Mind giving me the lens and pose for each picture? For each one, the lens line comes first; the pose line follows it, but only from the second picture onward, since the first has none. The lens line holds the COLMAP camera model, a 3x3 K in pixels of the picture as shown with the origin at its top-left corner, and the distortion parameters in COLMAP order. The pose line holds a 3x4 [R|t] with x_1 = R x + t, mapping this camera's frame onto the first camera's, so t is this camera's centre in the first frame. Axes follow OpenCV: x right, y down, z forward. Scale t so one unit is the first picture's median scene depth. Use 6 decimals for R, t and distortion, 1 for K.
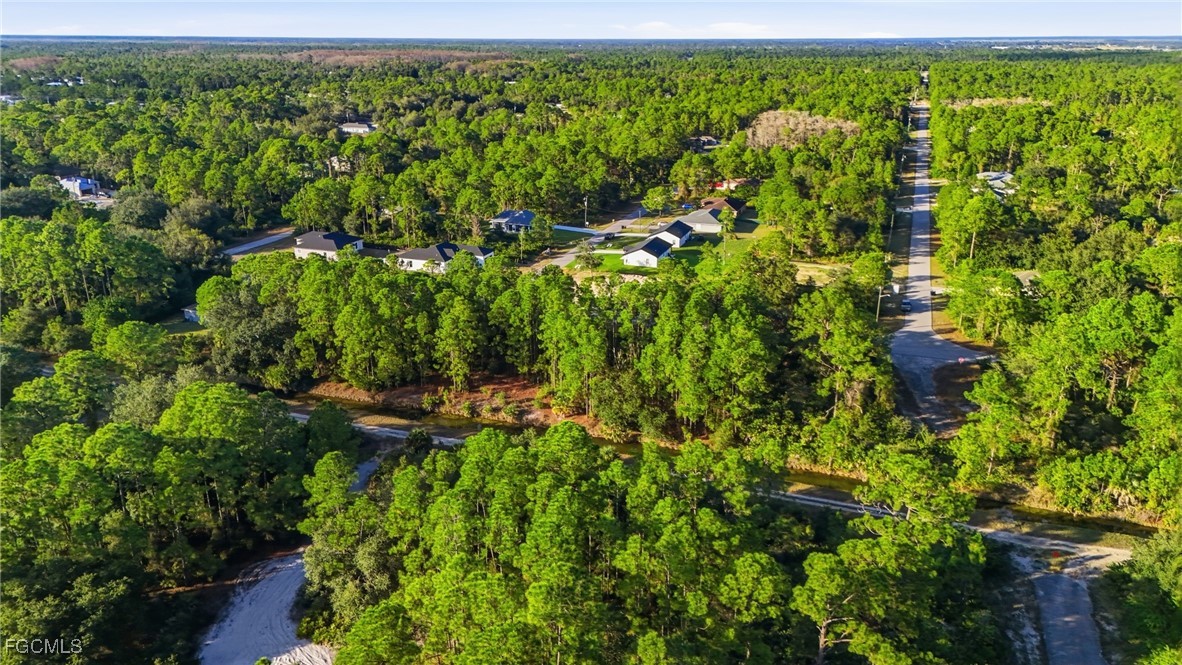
lens RADIAL K [[864.1, 0, 590.5], [0, 864.1, 332.4], [0, 0, 1]] dist [0.040145, -0.031974]
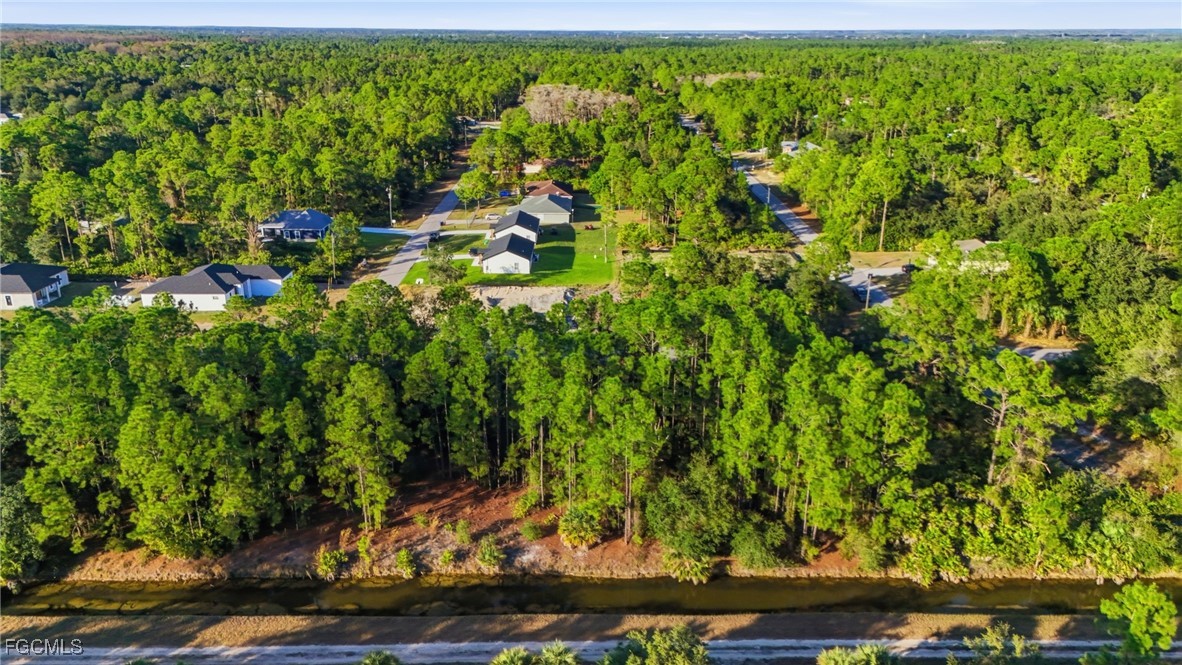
lens RADIAL K [[864.1, 0, 593.6], [0, 864.1, 333.7], [0, 0, 1]] dist [0.040145, -0.031974]
pose [[0.936866, -0.111214, 0.331532, -0.116062], [0.107385, 0.993768, 0.029907, -0.036609], [-0.332792, 0.007582, 0.942970, 0.251324]]
